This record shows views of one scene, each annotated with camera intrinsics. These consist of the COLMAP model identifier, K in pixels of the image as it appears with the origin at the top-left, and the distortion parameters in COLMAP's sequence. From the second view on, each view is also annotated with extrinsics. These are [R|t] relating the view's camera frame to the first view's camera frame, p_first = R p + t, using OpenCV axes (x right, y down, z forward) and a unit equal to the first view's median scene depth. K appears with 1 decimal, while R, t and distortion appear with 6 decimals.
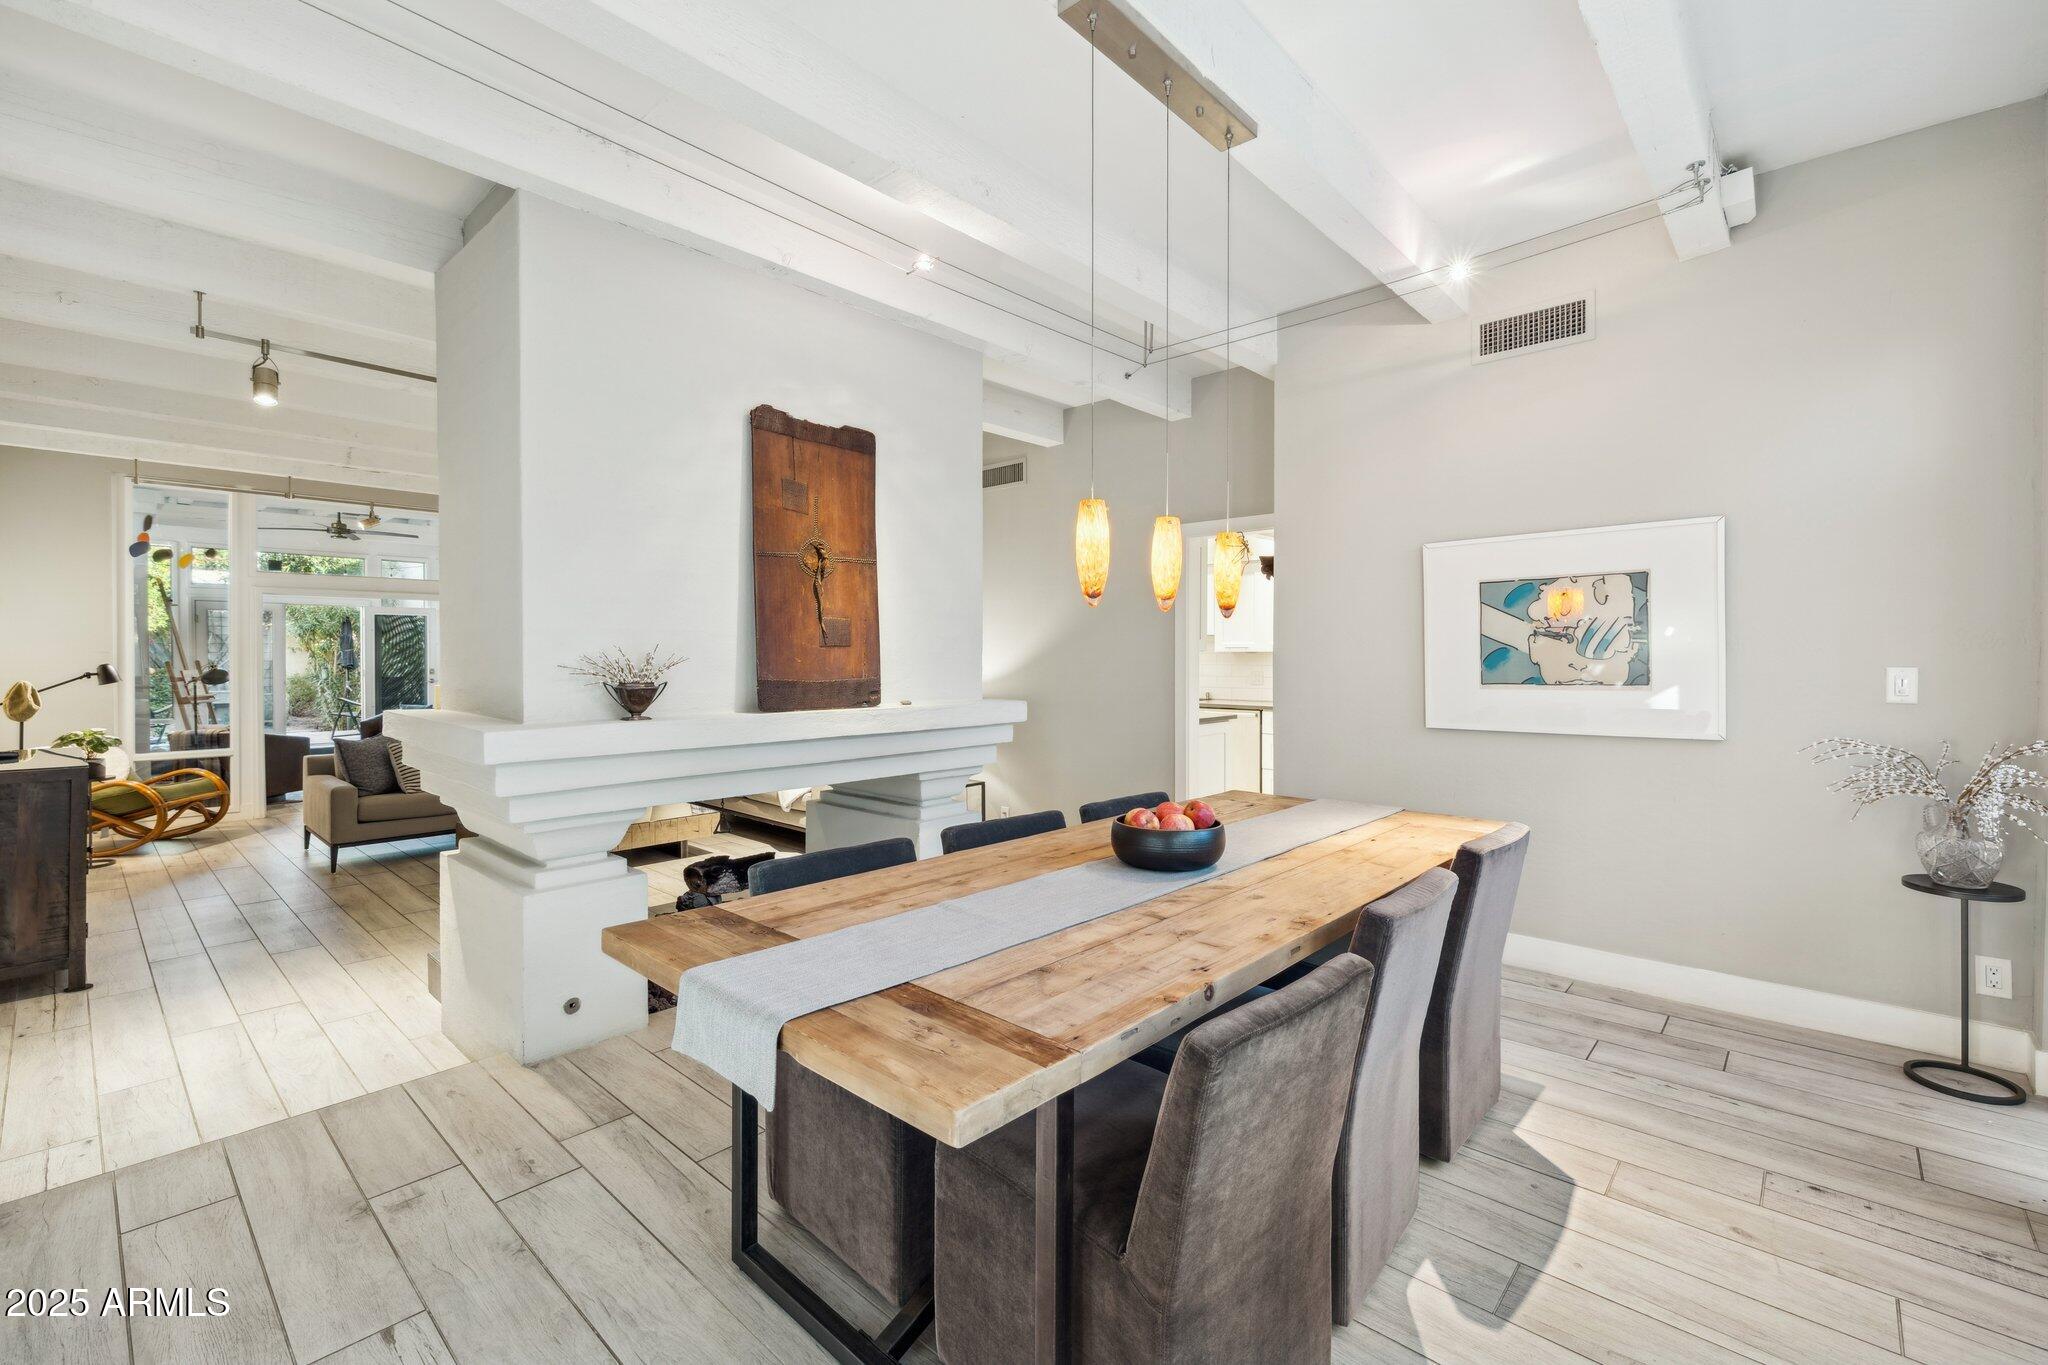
lens RADIAL K [[858.3, 0, 1027.1], [0, 858.3, 659.1], [0, 0, 1]] dist [-0.001576, -0.000349]
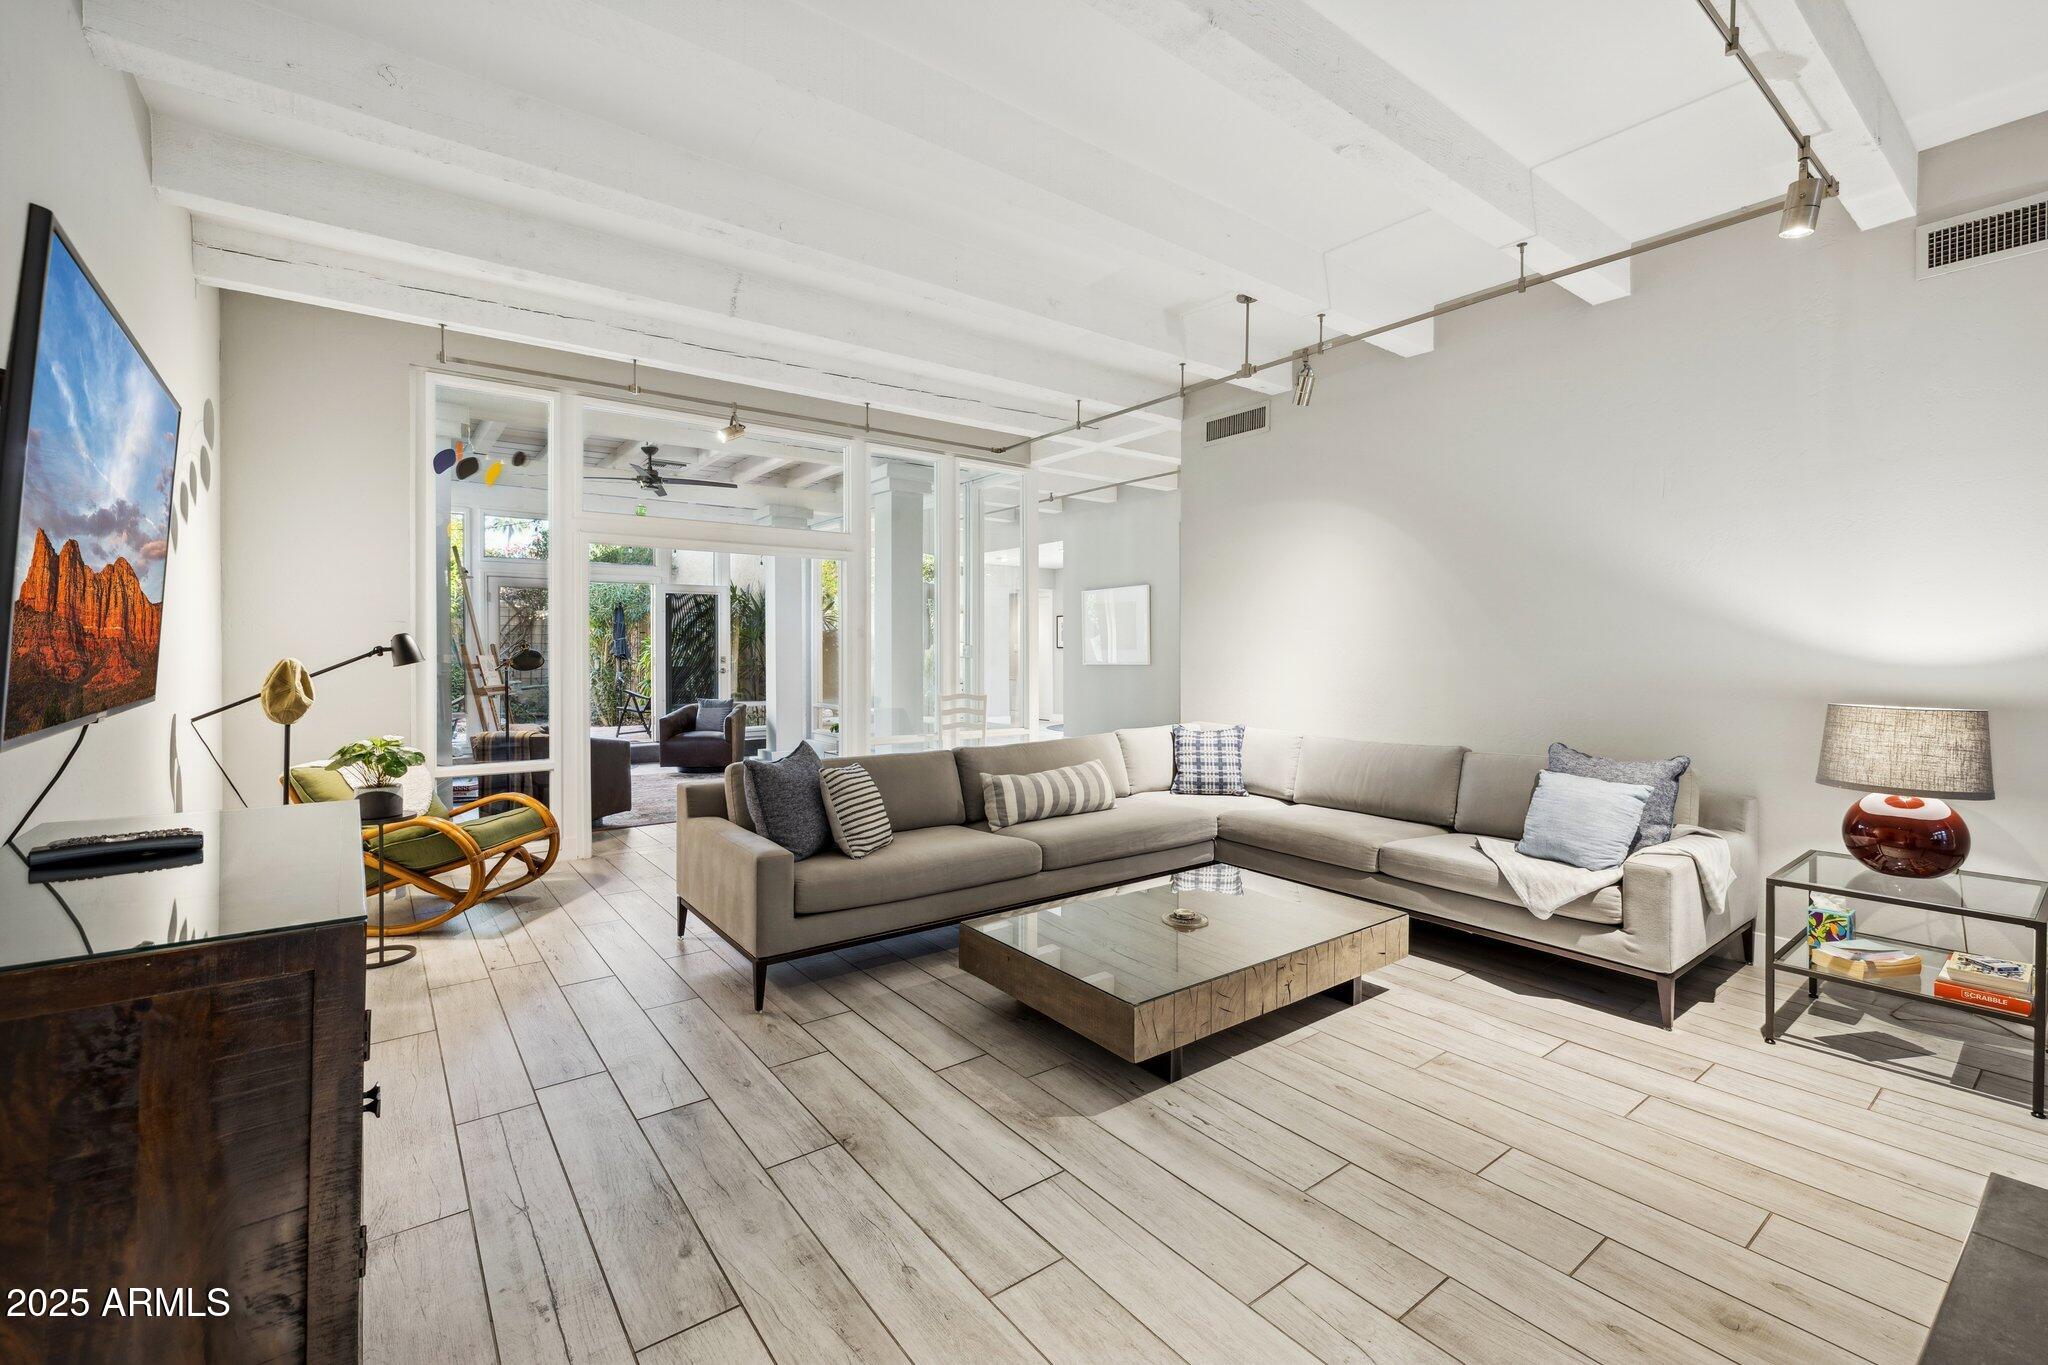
lens RADIAL K [[860.4, 0, 1034.2], [0, 860.4, 648.2], [0, 0, 1]] dist [0.000939, 0.000016]
pose [[0.983143, -0.002883, -0.182816, -0.481237], [0.001361, 0.999963, -0.008453, 0.022008], [0.182834, 0.008061, 0.983111, 0.441380]]
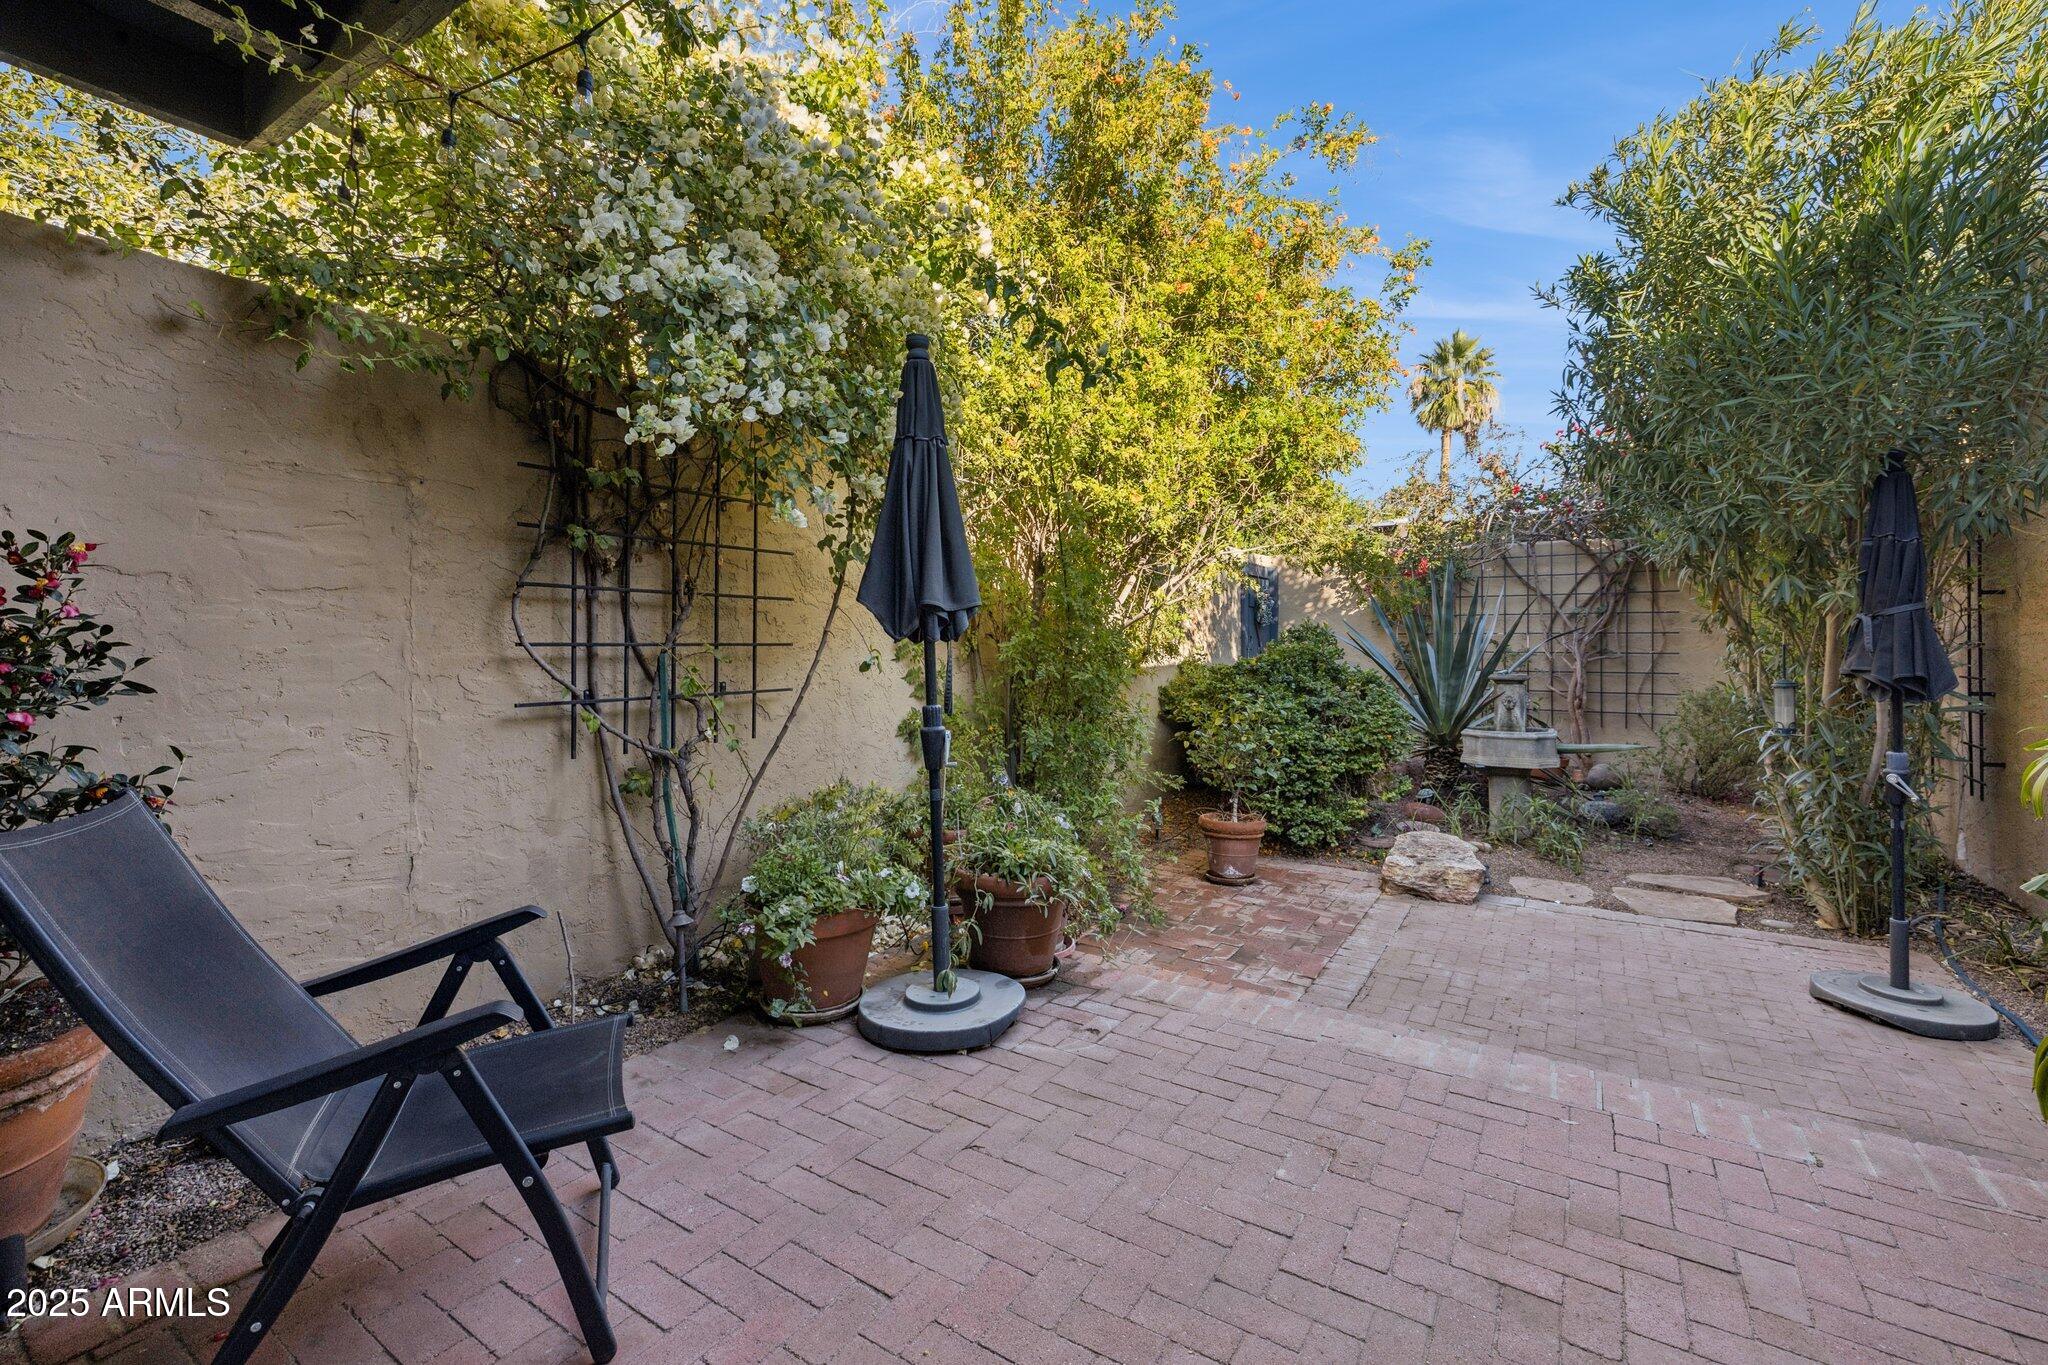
lens RADIAL K [[860.4, 0, 1034.2], [0, 860.4, 648.2], [0, 0, 1]] dist [0.000939, 0.000016]
pose [[0.160864, 0.003925, -0.986969, -1.619393], [-0.004149, 0.999986, 0.003301, -0.000762], [0.986968, 0.003564, 0.160878, 1.982063]]
